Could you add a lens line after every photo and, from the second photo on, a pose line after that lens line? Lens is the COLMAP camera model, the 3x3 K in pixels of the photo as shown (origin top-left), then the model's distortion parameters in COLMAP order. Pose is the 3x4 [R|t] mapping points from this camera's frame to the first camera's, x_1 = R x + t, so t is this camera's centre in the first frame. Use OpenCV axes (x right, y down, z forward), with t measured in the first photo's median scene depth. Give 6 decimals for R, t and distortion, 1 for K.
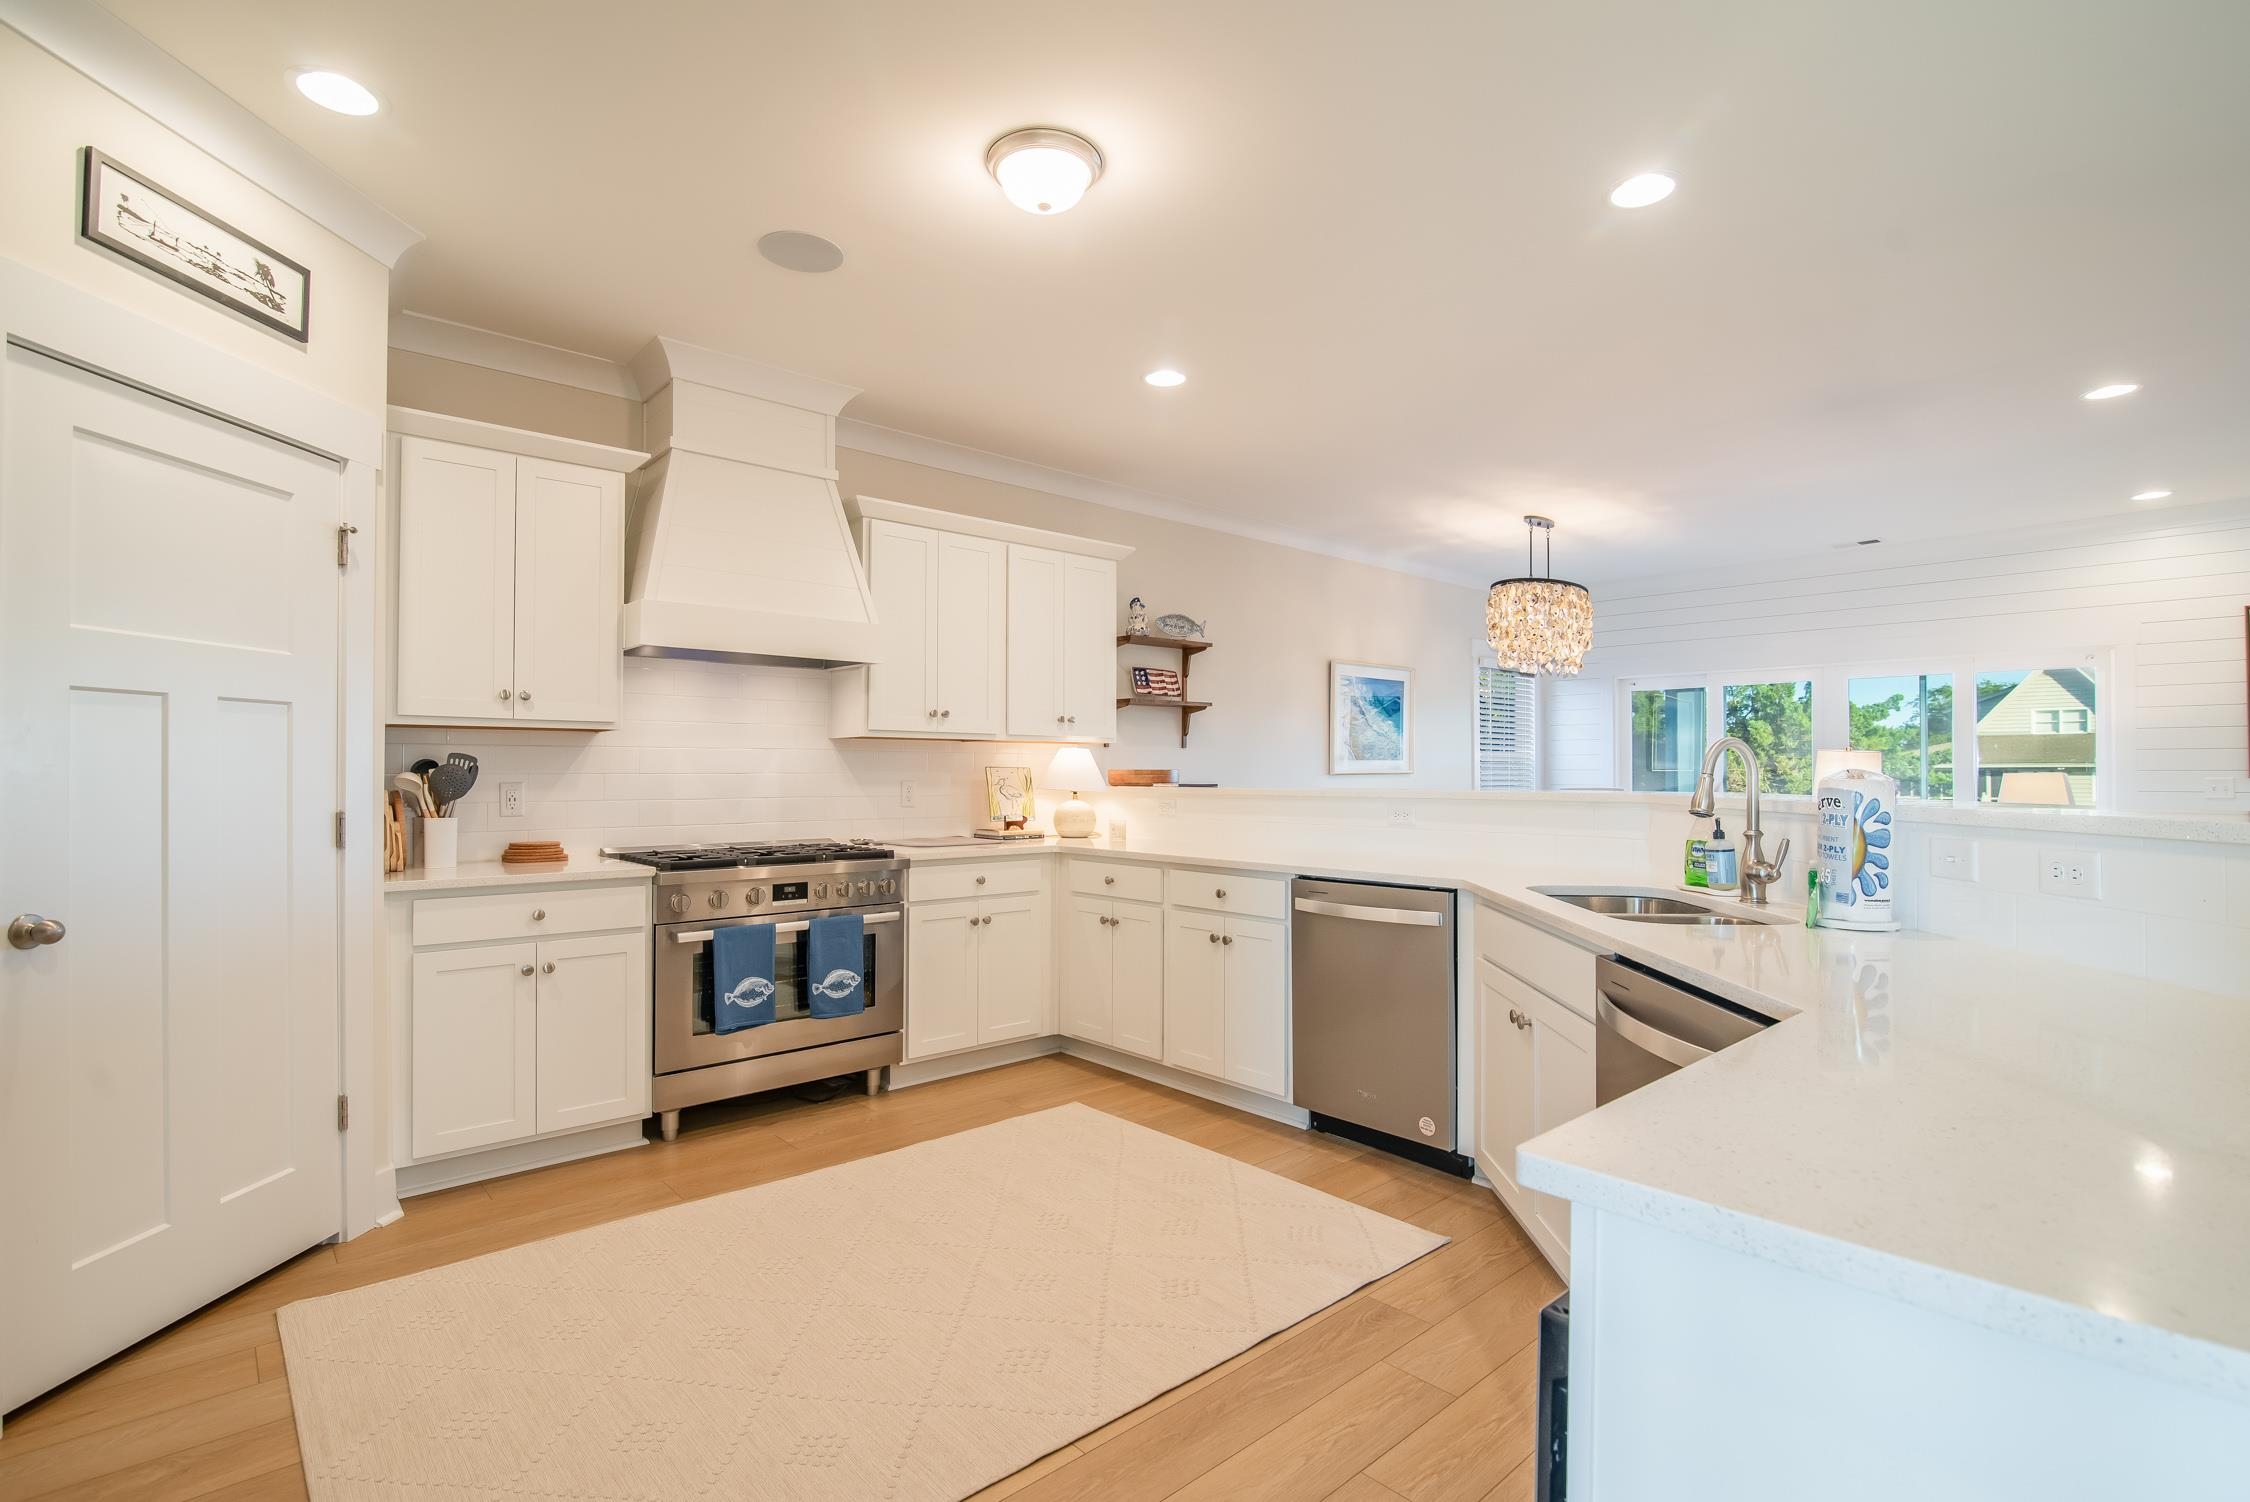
lens RADIAL K [[1046.2, 0, 1133.9], [0, 1046.2, 755.2], [0, 0, 1]] dist [-0.013774, 0.001281]
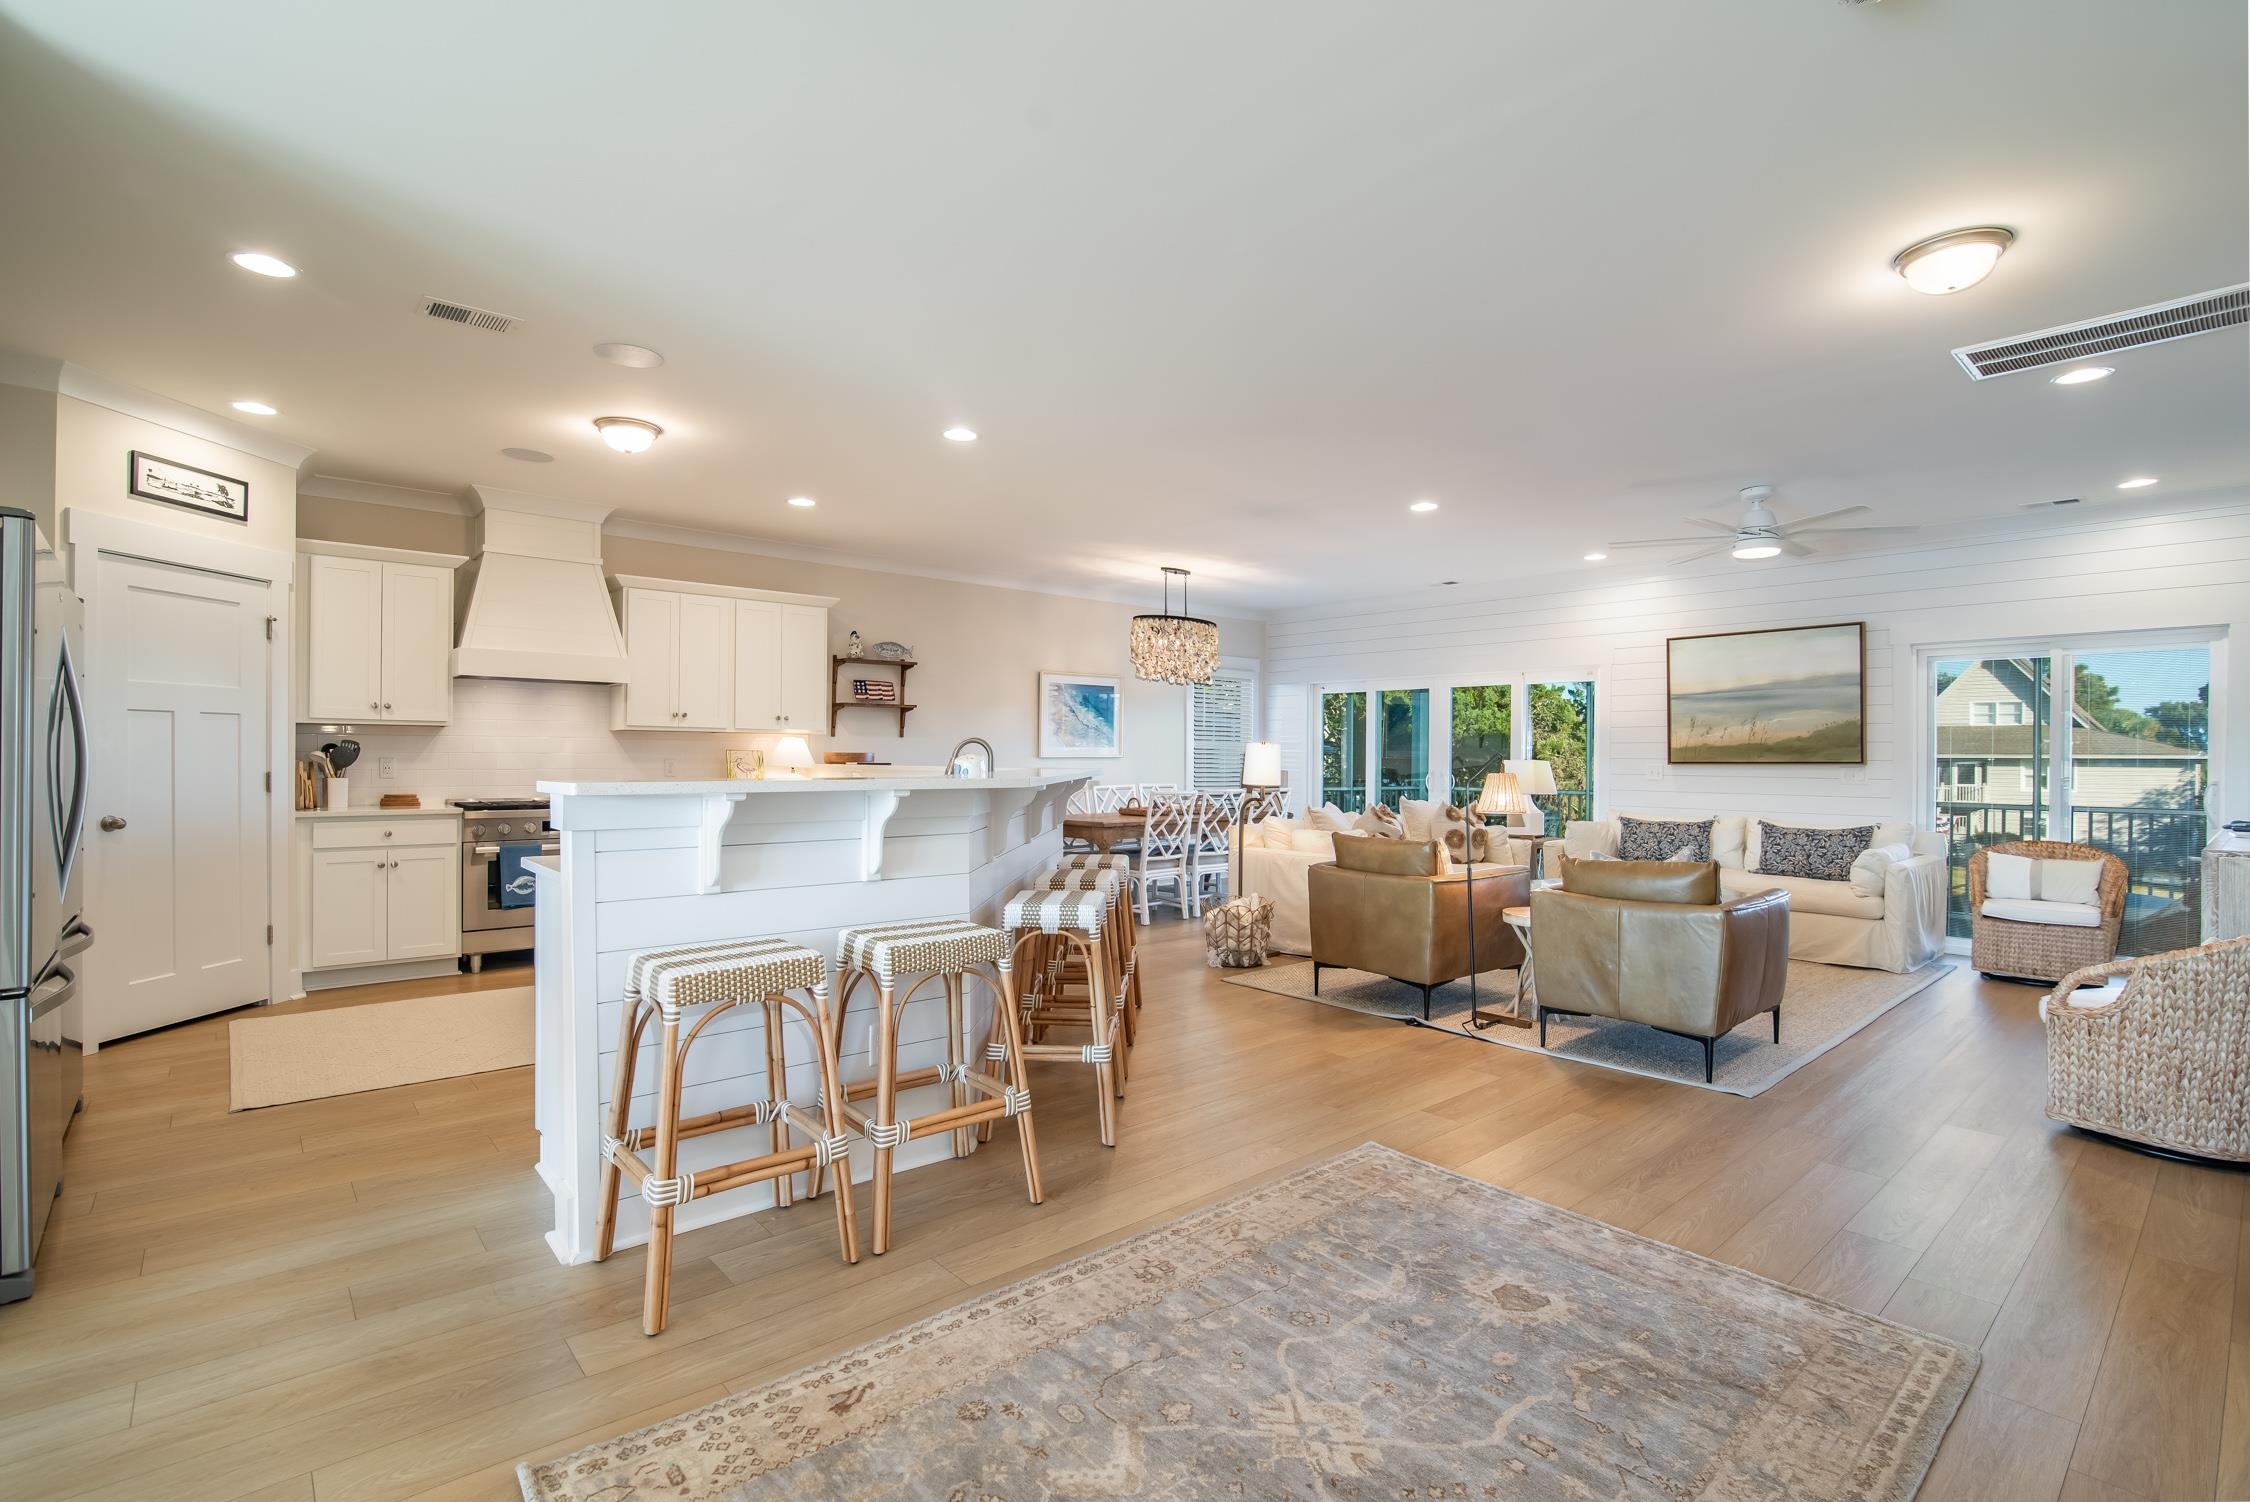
lens RADIAL K [[1046.2, 0, 1124.0], [0, 1046.2, 756.1], [0, 0, 1]] dist [-0.013774, 0.001281]
pose [[0.999685, 0.007452, -0.023986, 0.605013], [-0.007059, 0.999840, 0.016438, -0.011583], [0.024105, -0.016263, 0.999577, -0.609733]]
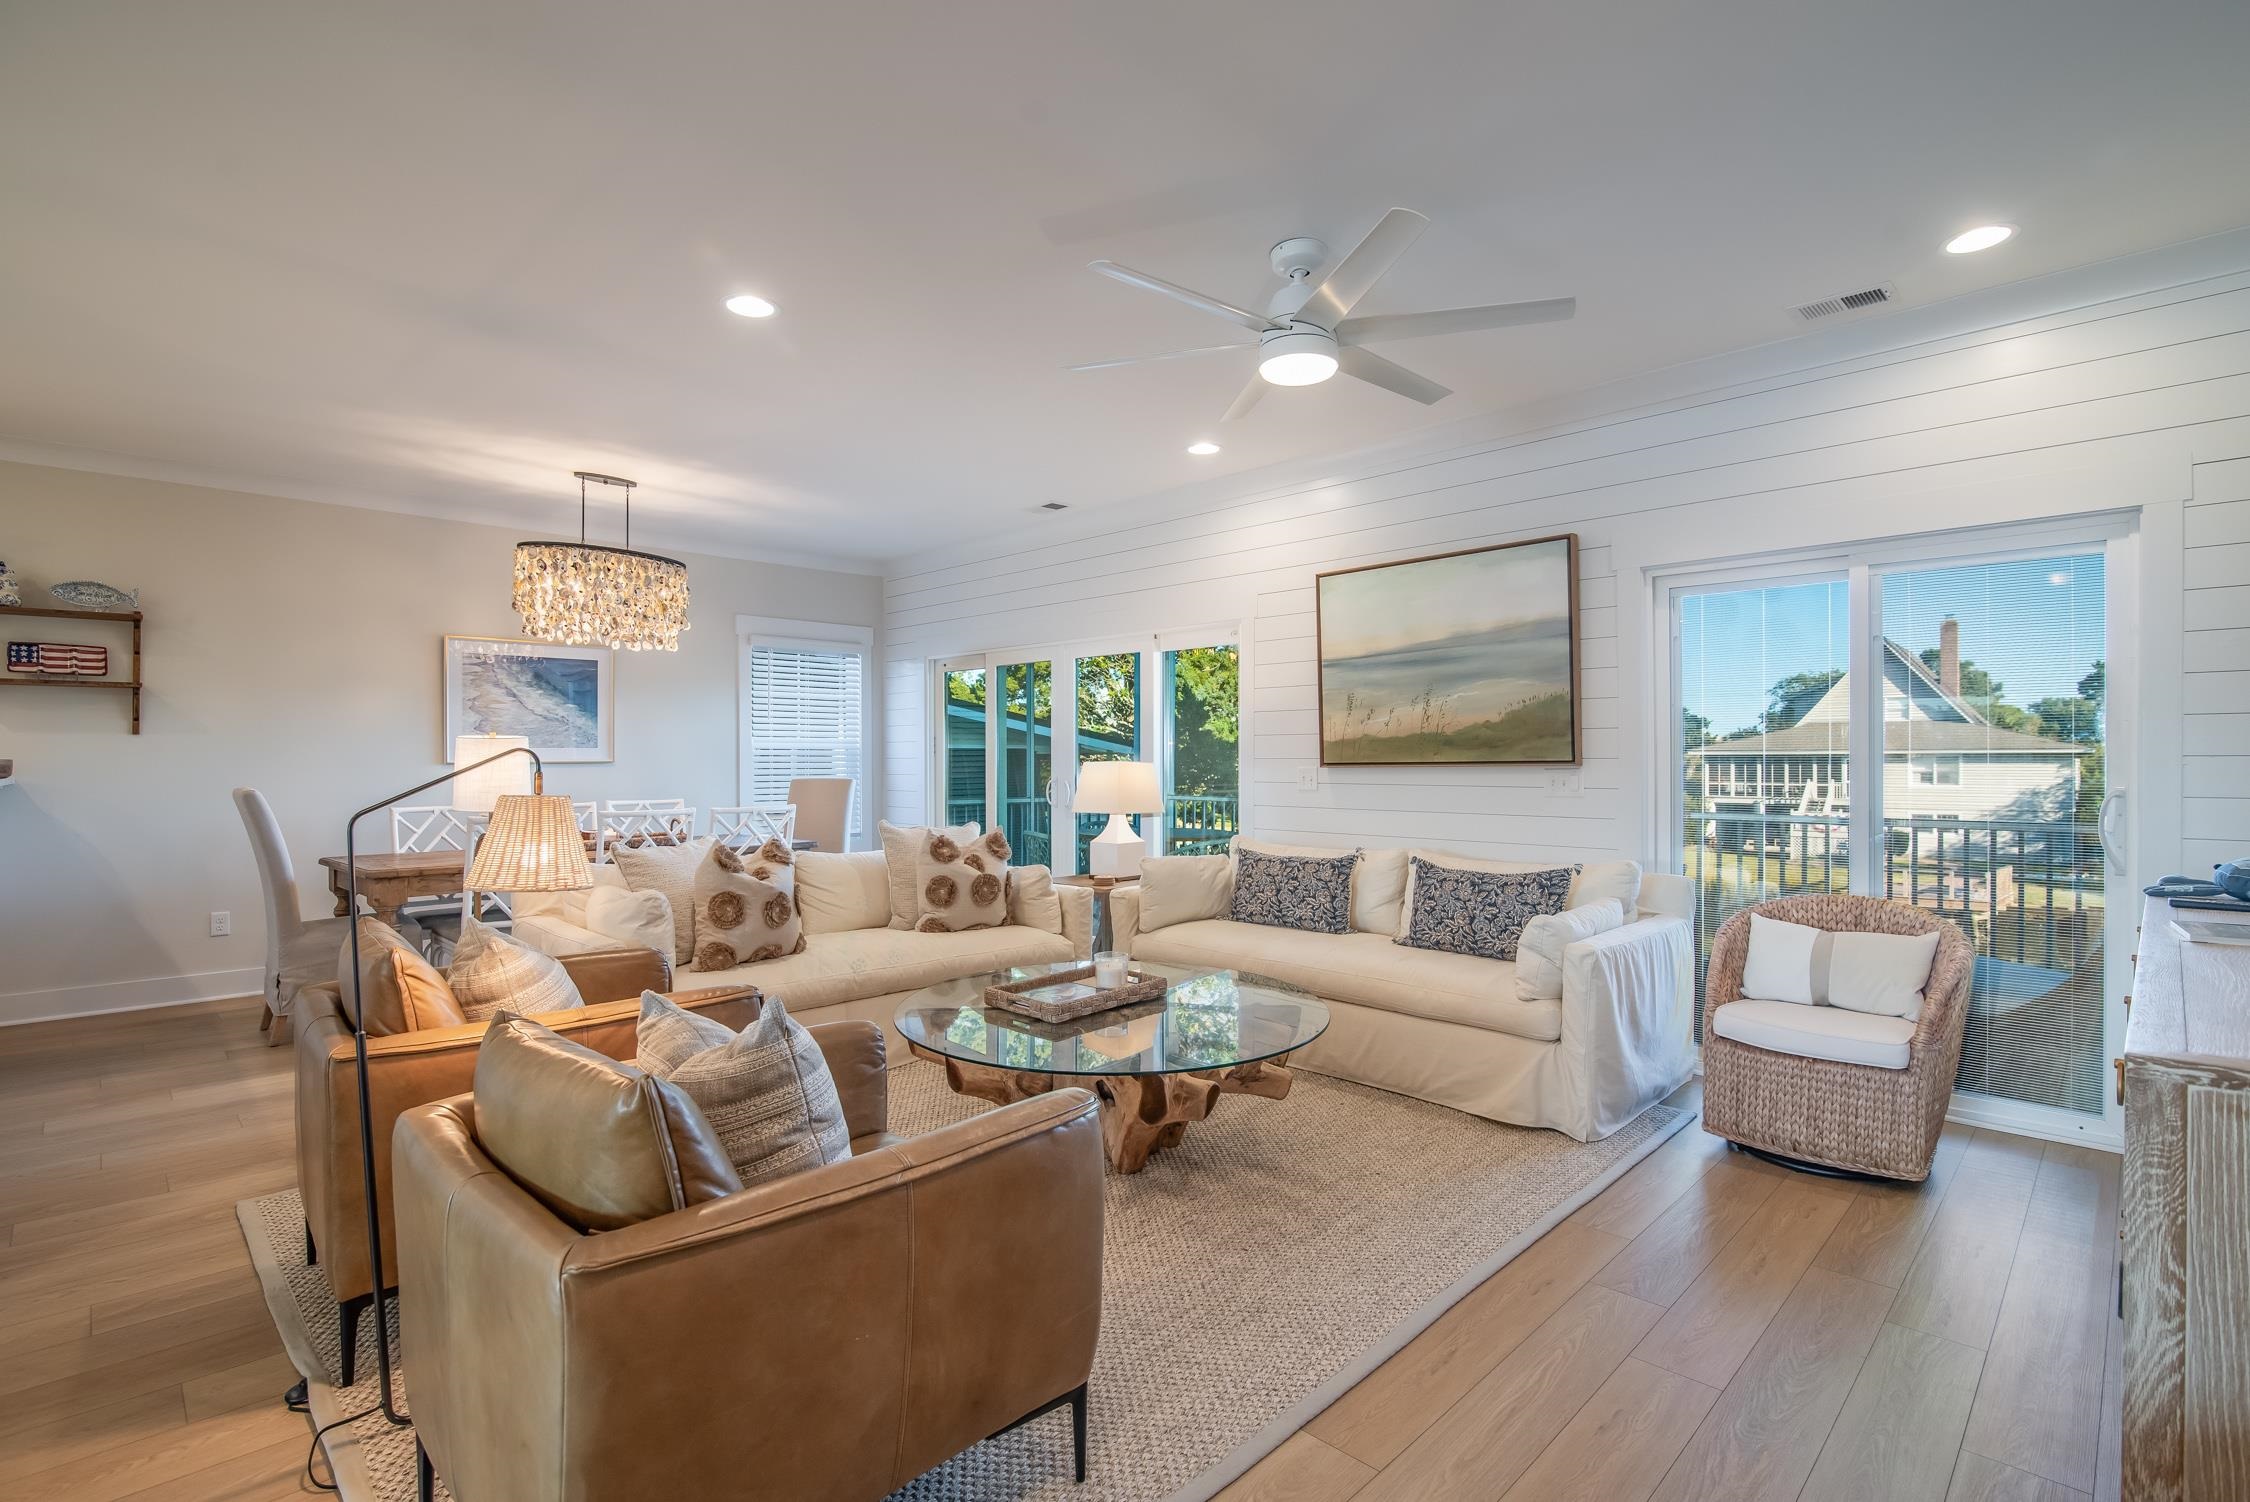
lens RADIAL K [[1046.2, 0, 1122.6], [0, 1046.2, 759.1], [0, 0, 1]] dist [-0.013774, 0.001281]
pose [[0.999335, -0.001113, 0.036458, 1.359232], [0.000510, 0.999863, 0.016565, -0.000841], [-0.036472, -0.016536, 0.999198, 0.162654]]
